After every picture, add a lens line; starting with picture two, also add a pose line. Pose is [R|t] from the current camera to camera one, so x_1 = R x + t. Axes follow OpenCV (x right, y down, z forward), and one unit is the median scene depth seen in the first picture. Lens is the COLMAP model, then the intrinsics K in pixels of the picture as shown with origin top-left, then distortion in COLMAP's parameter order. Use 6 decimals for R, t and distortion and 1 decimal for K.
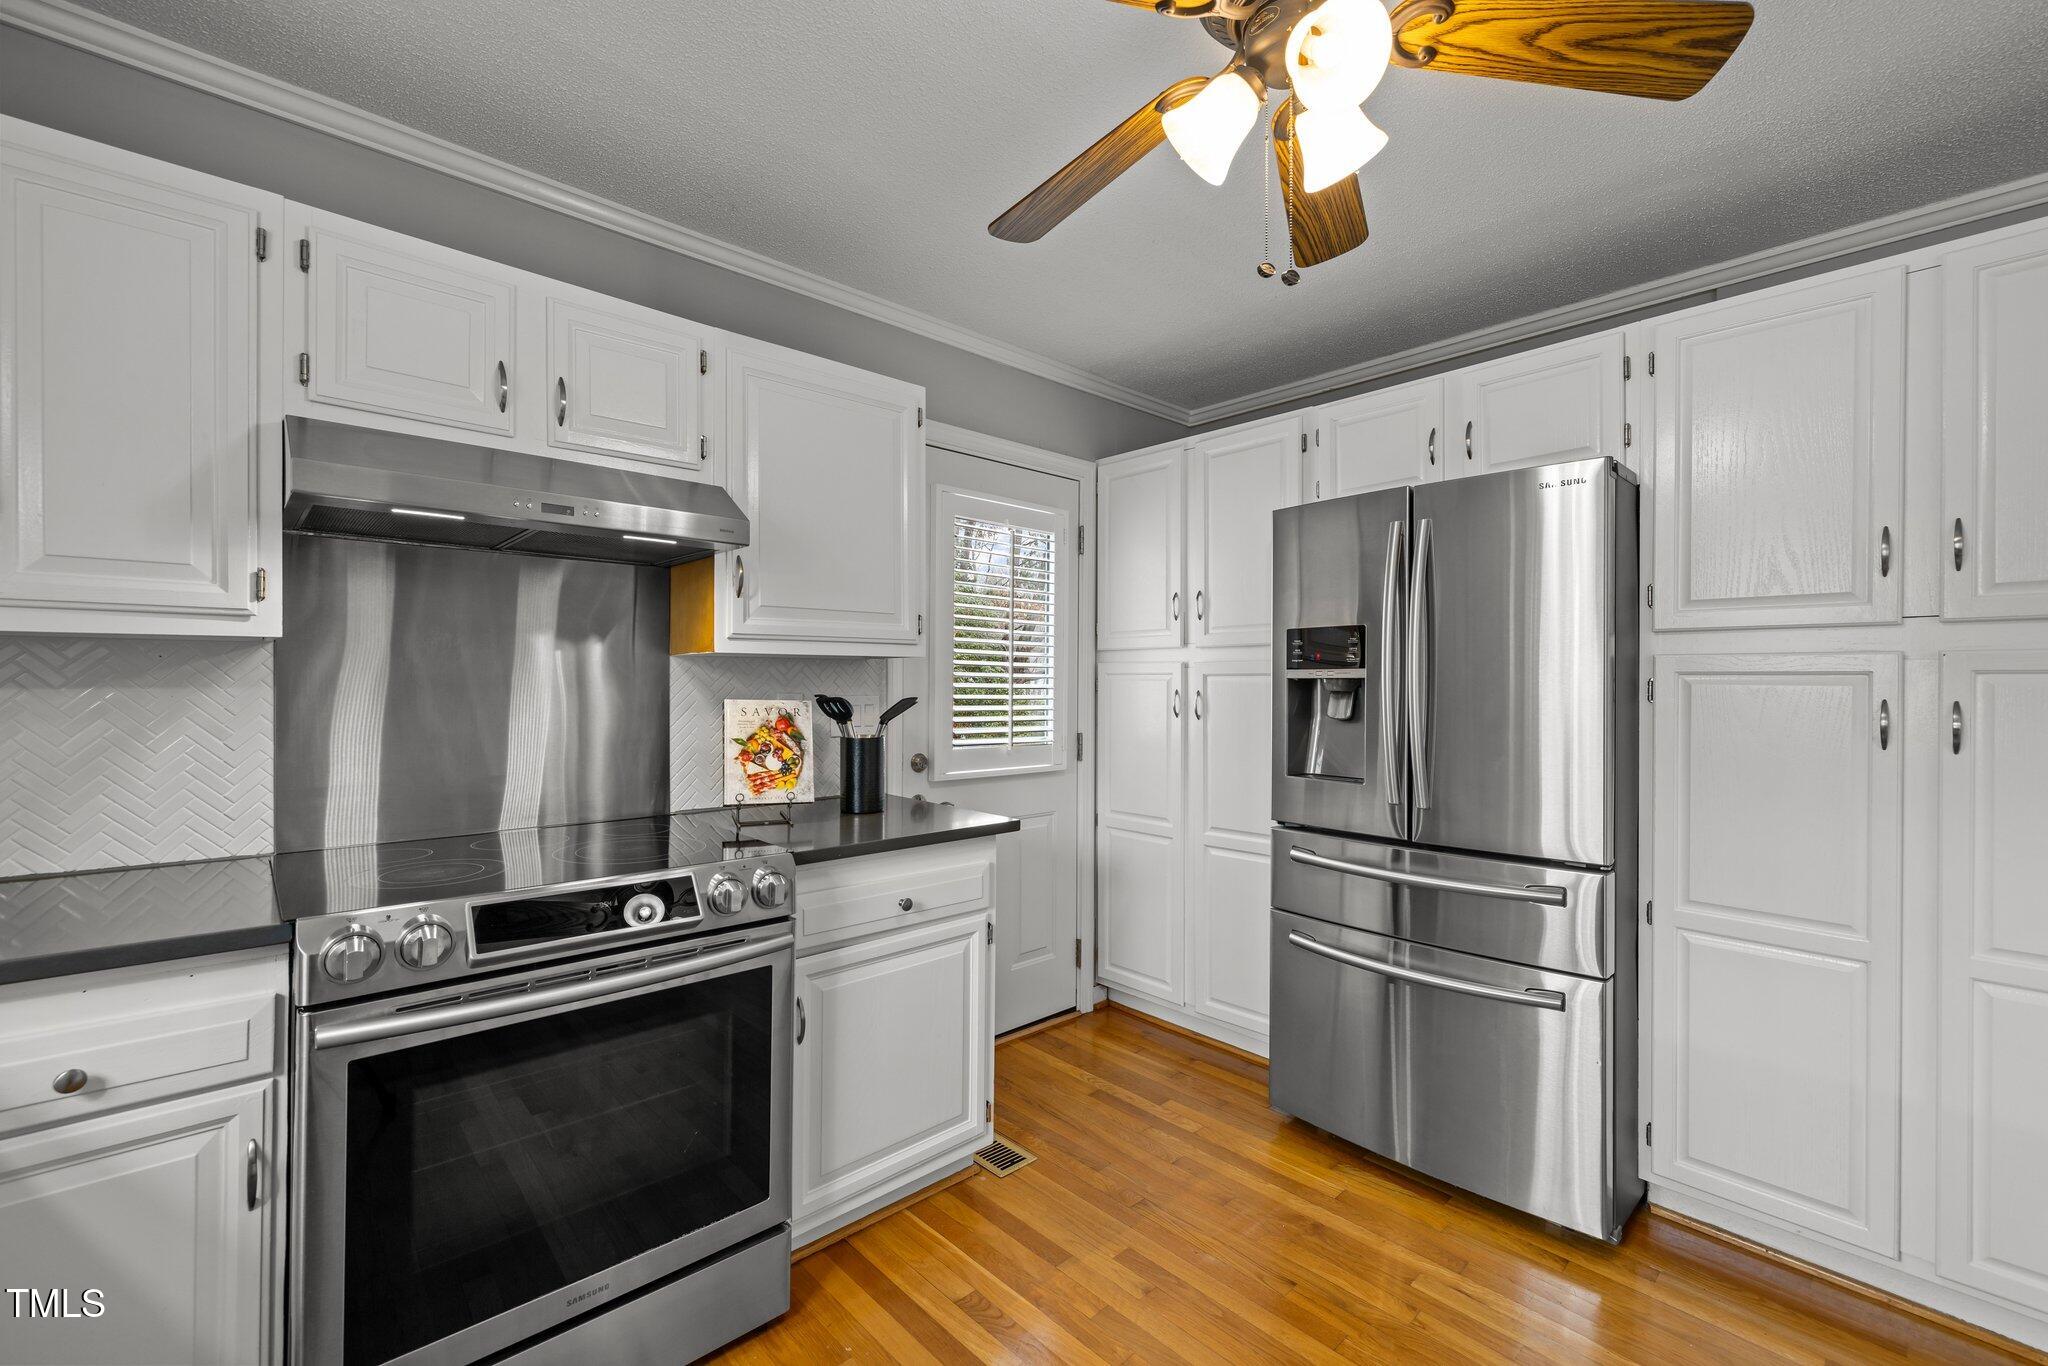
lens RADIAL K [[850.6, 0, 1024.0], [0, 850.6, 683.0], [0, 0, 1]] dist [0.001036, 0.000183]
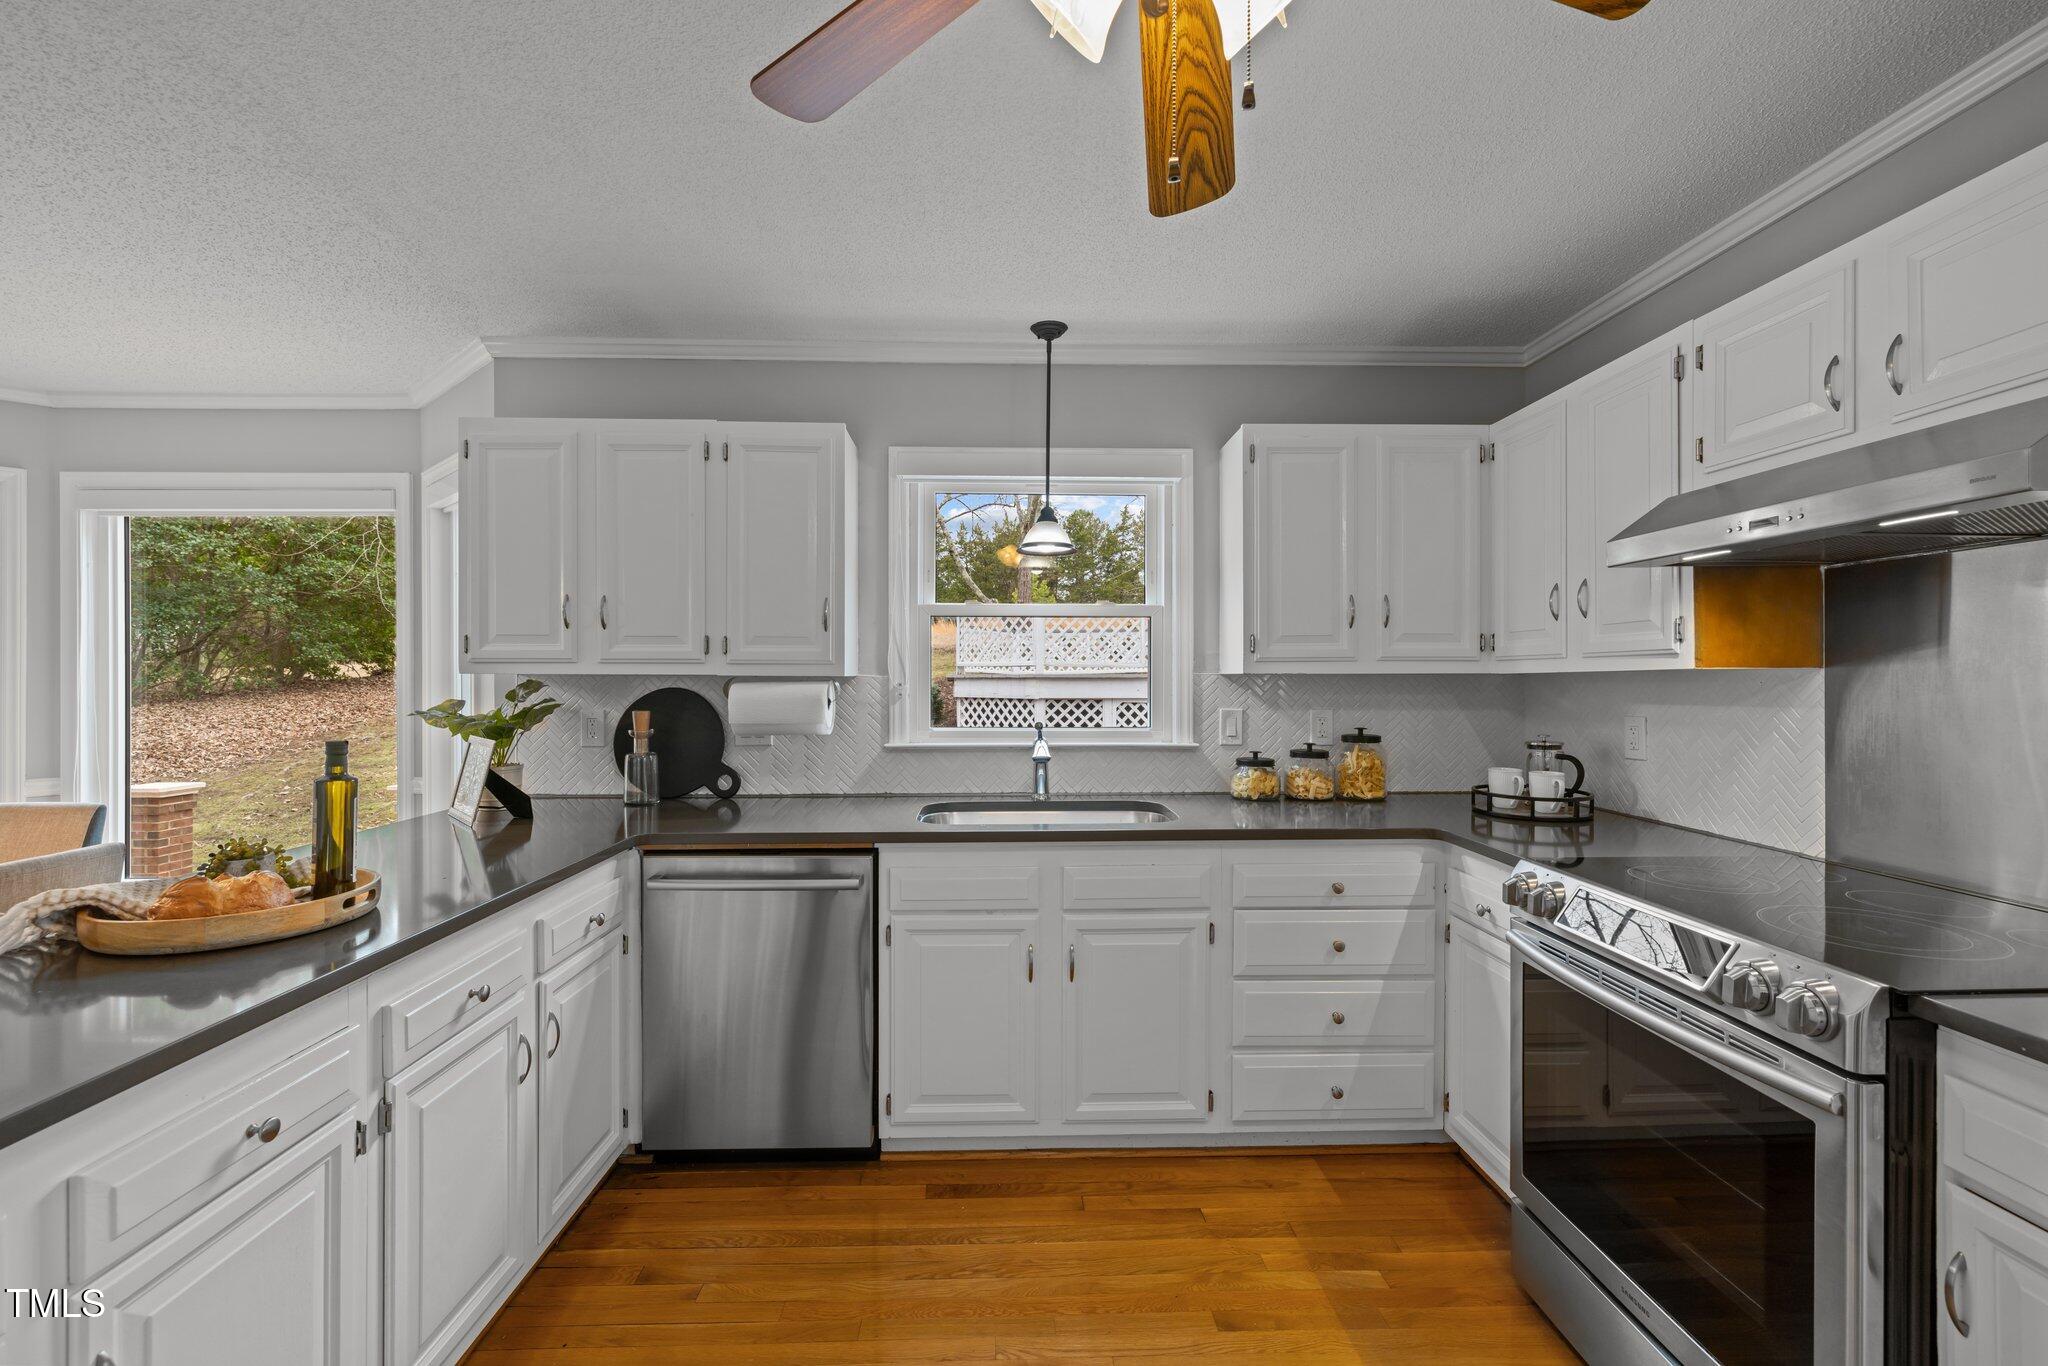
lens RADIAL K [[856.8, 0, 1020.4], [0, 856.8, 681.4], [0, 0, 1]] dist [-0.001266, -0.000026]
pose [[-0.657852, -0.001085, -0.753147, 0.528697], [-0.000714, 0.999999, -0.000817, -0.024165], [0.753147, 0.000000, -0.657852, 0.771490]]
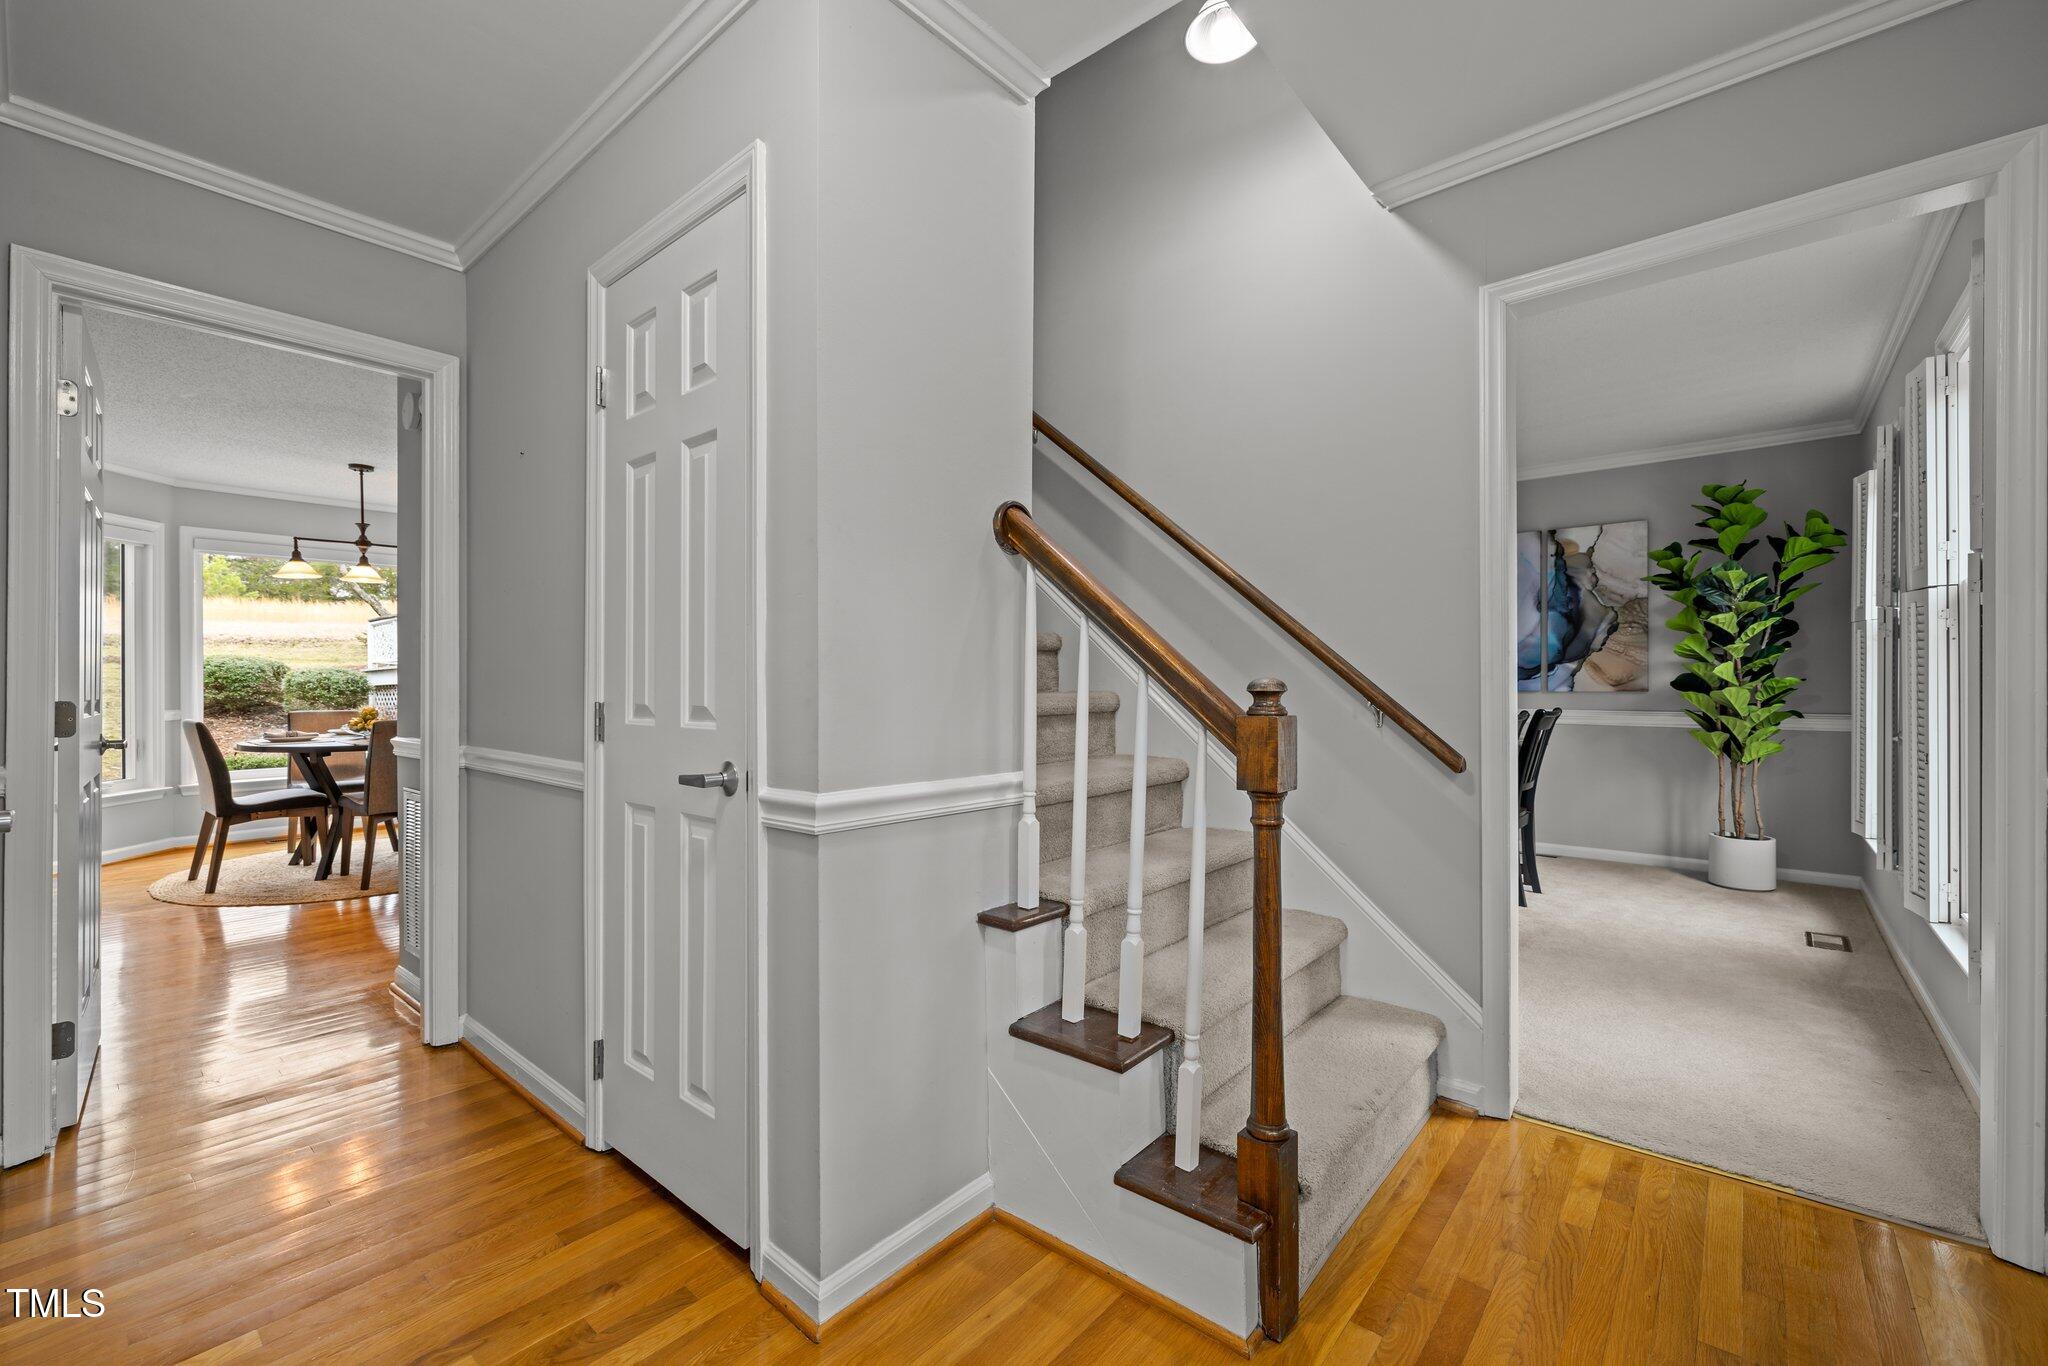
lens RADIAL K [[850.6, 0, 1024.0], [0, 850.6, 683.0], [0, 0, 1]] dist [0.001036, 0.000183]
pose [[0.117904, -0.001541, -0.993024, 3.493385], [0.002676, 0.999996, -0.001235, 0.085415], [0.993021, -0.002511, 0.117908, 0.652806]]
